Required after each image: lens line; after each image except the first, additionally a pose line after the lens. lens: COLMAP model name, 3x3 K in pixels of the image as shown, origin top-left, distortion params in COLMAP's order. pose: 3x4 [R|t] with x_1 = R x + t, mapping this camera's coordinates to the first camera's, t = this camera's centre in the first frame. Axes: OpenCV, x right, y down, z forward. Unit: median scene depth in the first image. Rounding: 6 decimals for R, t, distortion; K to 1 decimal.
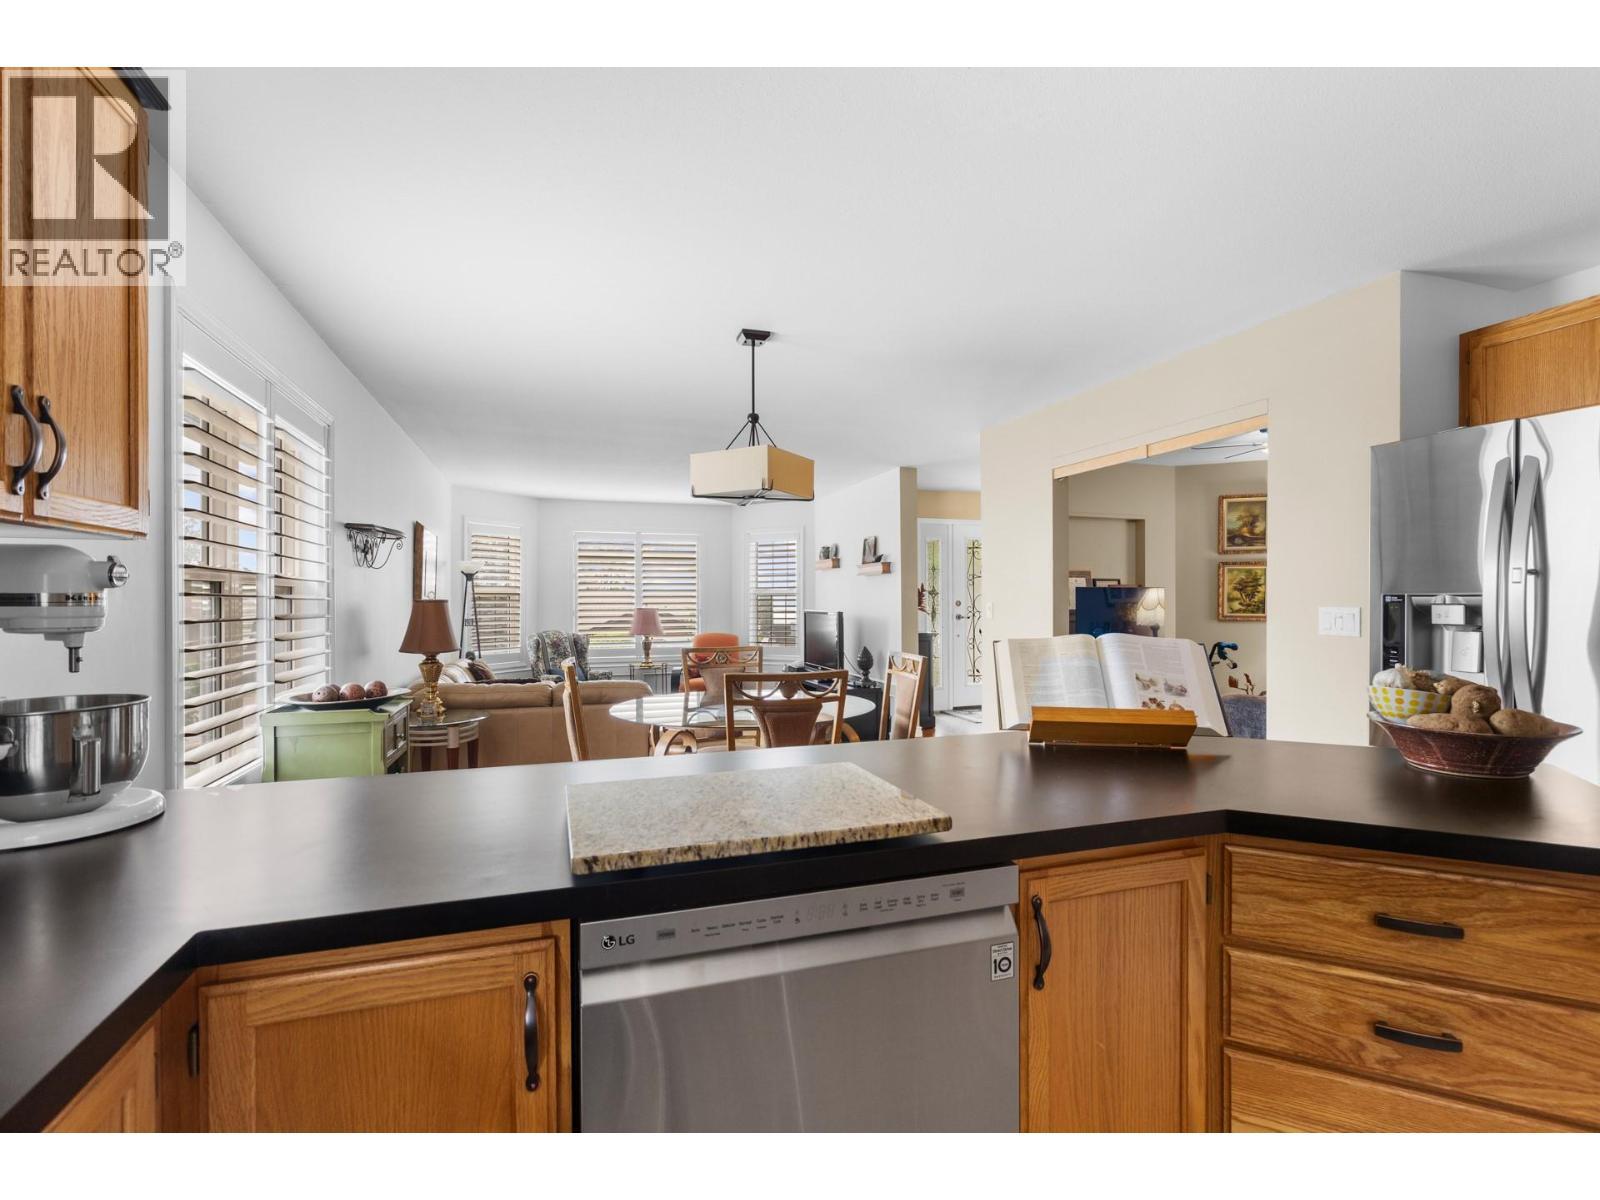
lens RADIAL K [[764.6, 0, 792.0], [0, 764.6, 600.5], [0, 0, 1]] dist [0.005533, -0.001118]
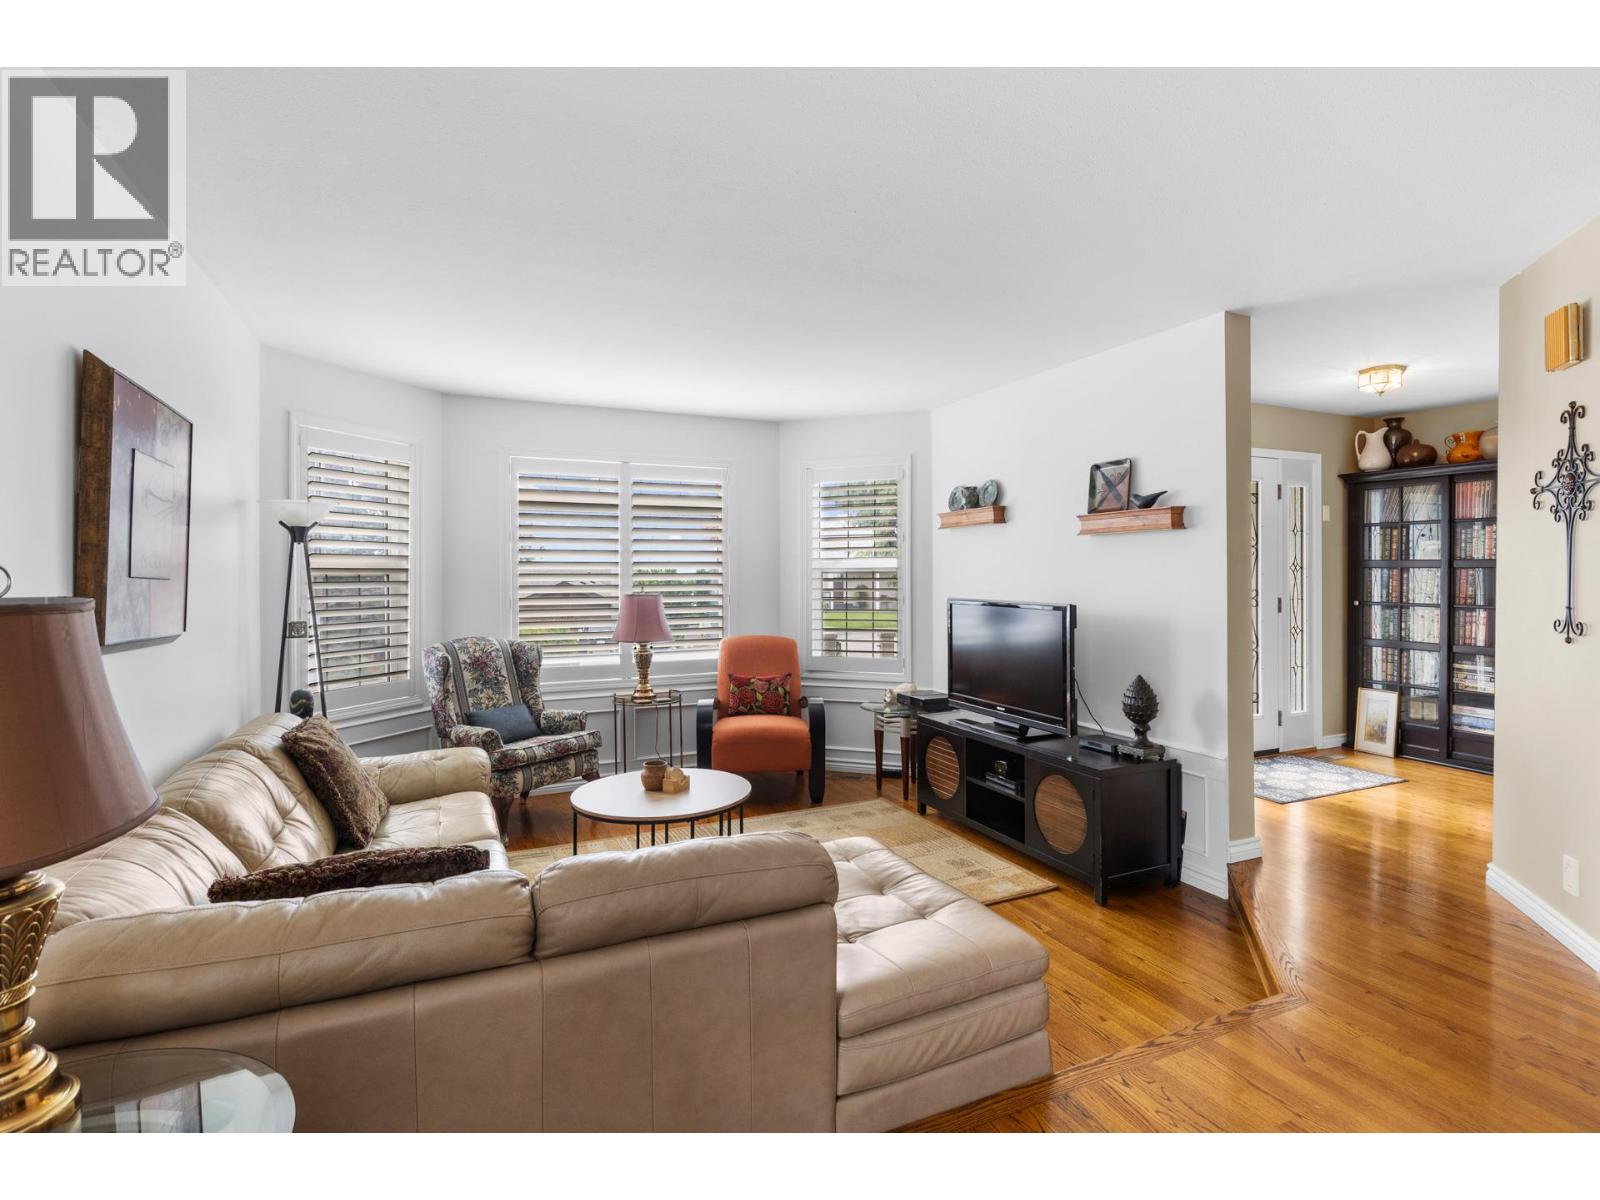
lens RADIAL K [[764.6, 0, 783.1], [0, 764.6, 571.8], [0, 0, 1]] dist [0.005533, -0.001118]
pose [[0.992916, -0.002161, 0.118798, -0.163205], [0.002207, 0.999998, -0.000251, -0.006498], [-0.118797, 0.000511, 0.992918, 0.447787]]
